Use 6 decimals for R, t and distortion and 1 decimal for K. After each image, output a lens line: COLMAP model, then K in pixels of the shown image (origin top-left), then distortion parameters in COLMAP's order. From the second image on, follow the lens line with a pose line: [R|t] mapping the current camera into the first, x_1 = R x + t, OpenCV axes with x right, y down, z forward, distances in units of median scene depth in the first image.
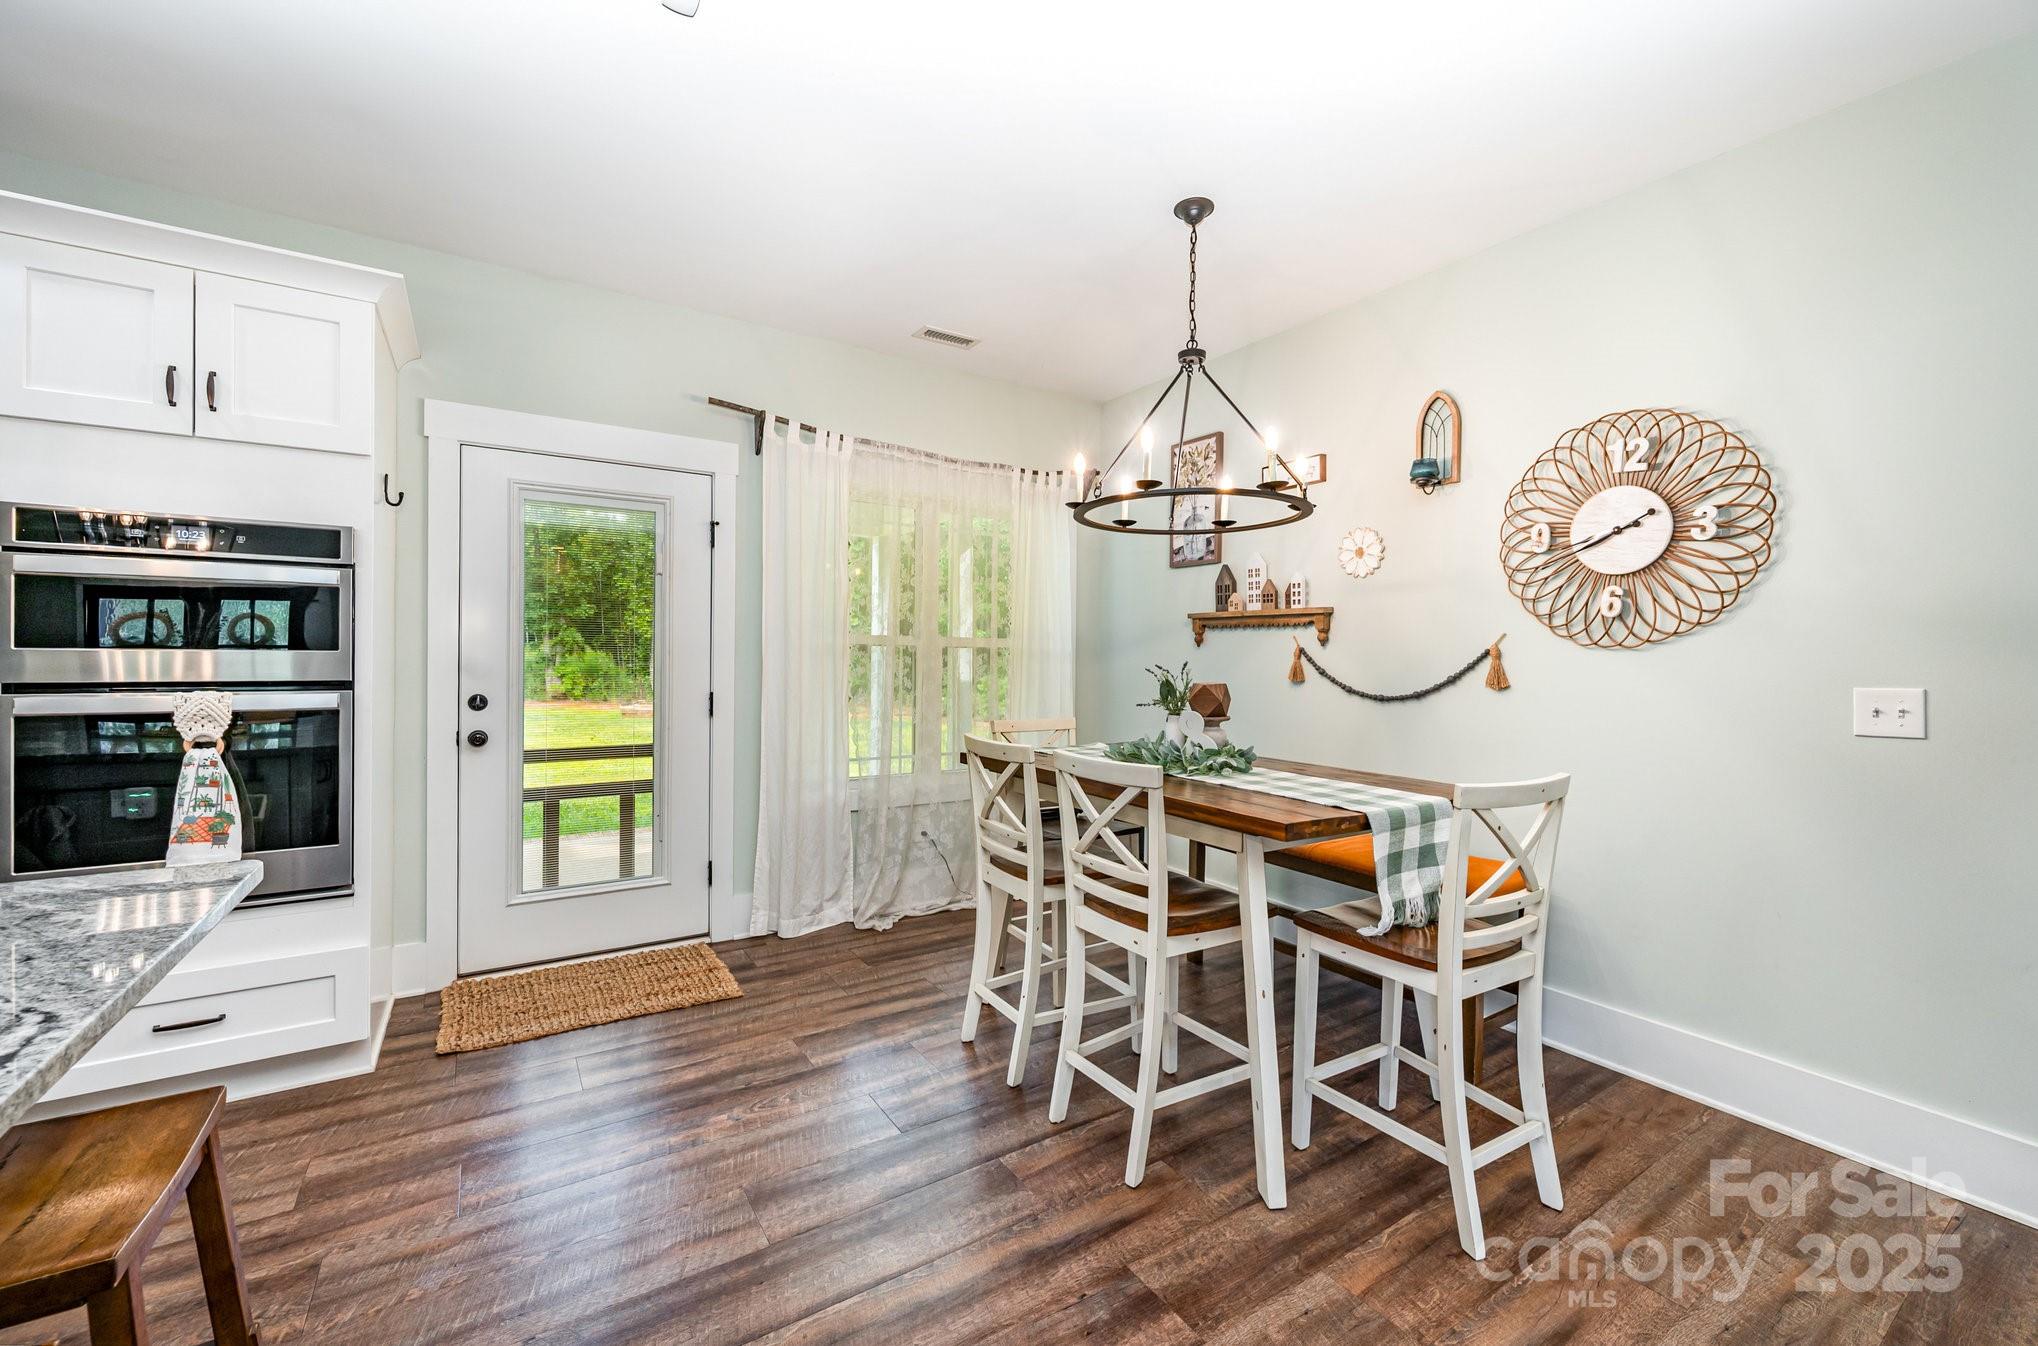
lens RADIAL K [[806.0, 0, 1027.5], [0, 806.0, 668.6], [0, 0, 1]] dist [-0.001353, 0.000141]
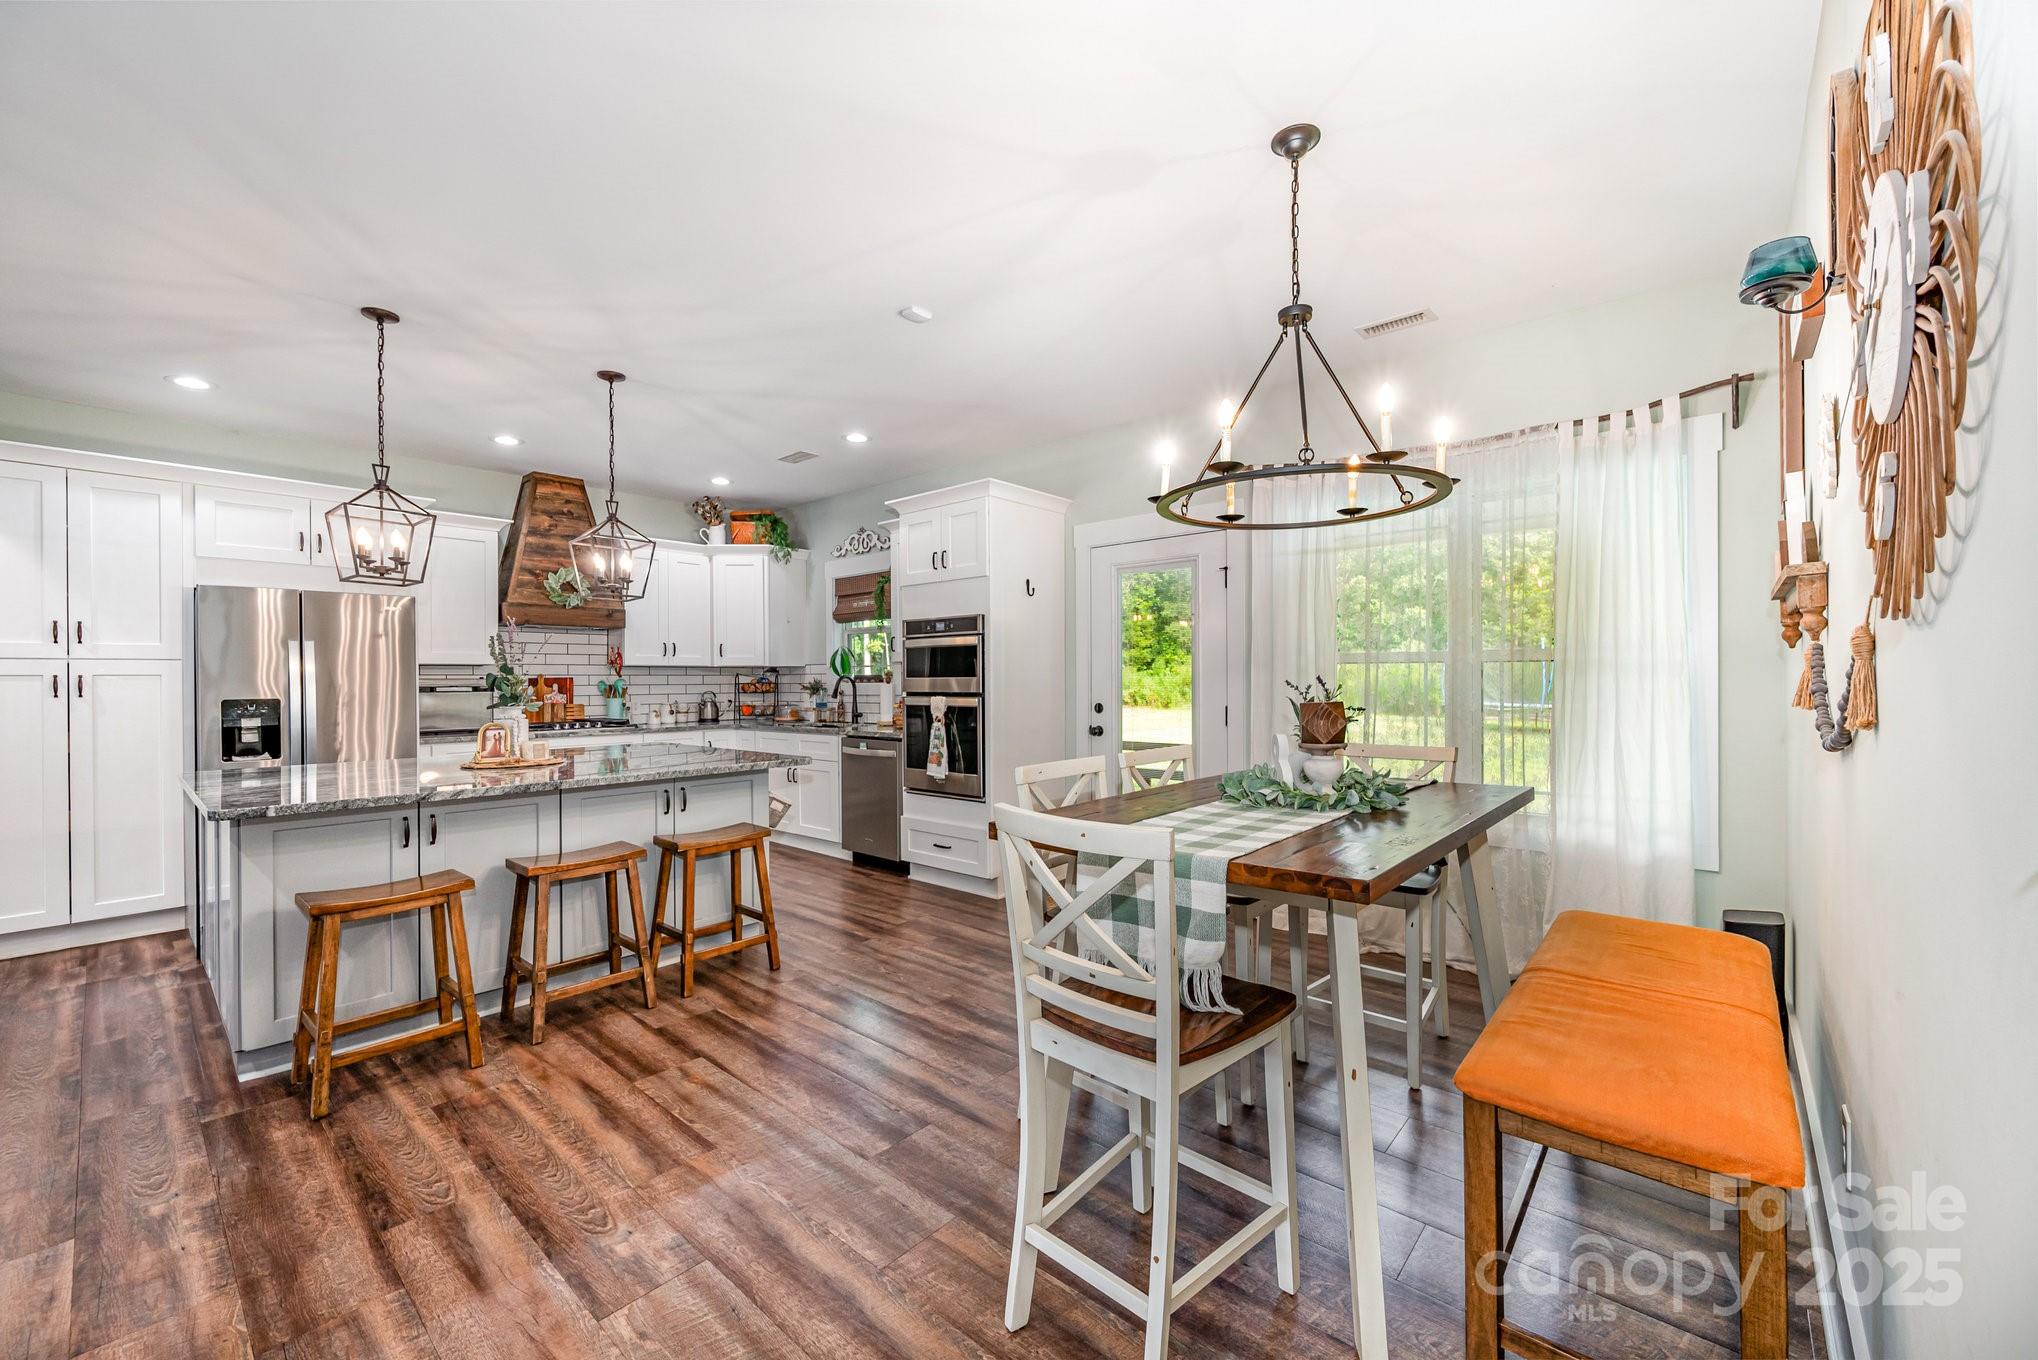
lens RADIAL K [[805.7, 0, 1022.0], [0, 805.7, 684.5], [0, 0, 1]] dist [-0.002103, -0.000004]
pose [[0.270532, -0.003818, -0.962703, 1.095319], [-0.004368, 0.999977, -0.005193, 0.006071], [0.962701, 0.005610, 0.270509, 0.578238]]
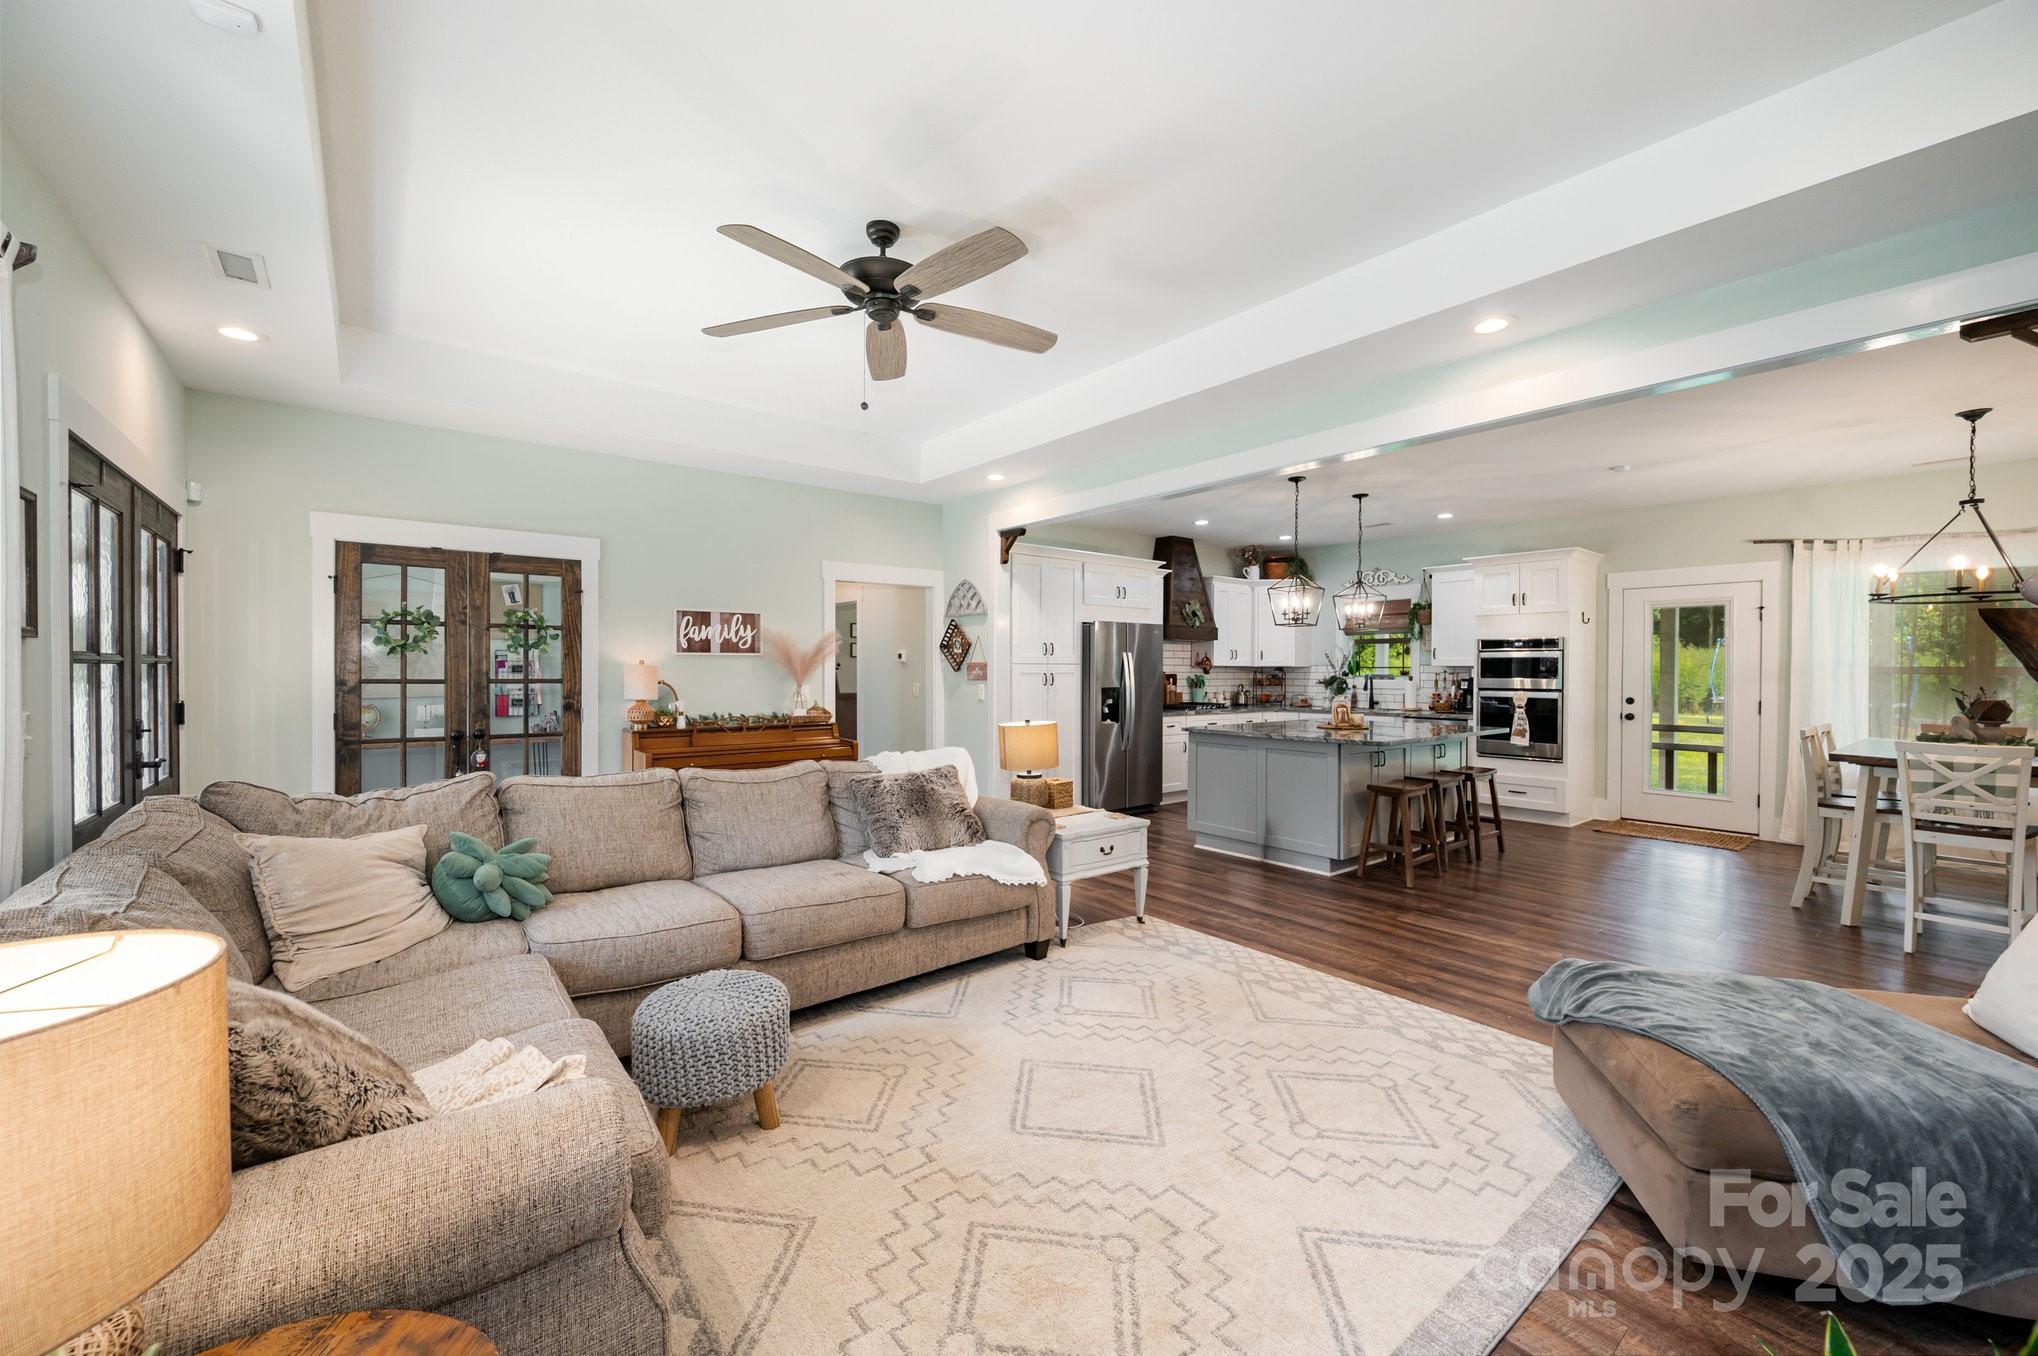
lens RADIAL K [[806.0, 0, 1025.9], [0, 806.0, 680.1], [0, 0, 1]] dist [-0.001353, 0.000141]
pose [[0.101153, 0.002736, -0.994867, 1.924403], [-0.015757, 0.999875, 0.001147, 0.010746], [0.994746, 0.015560, 0.101183, -1.271307]]
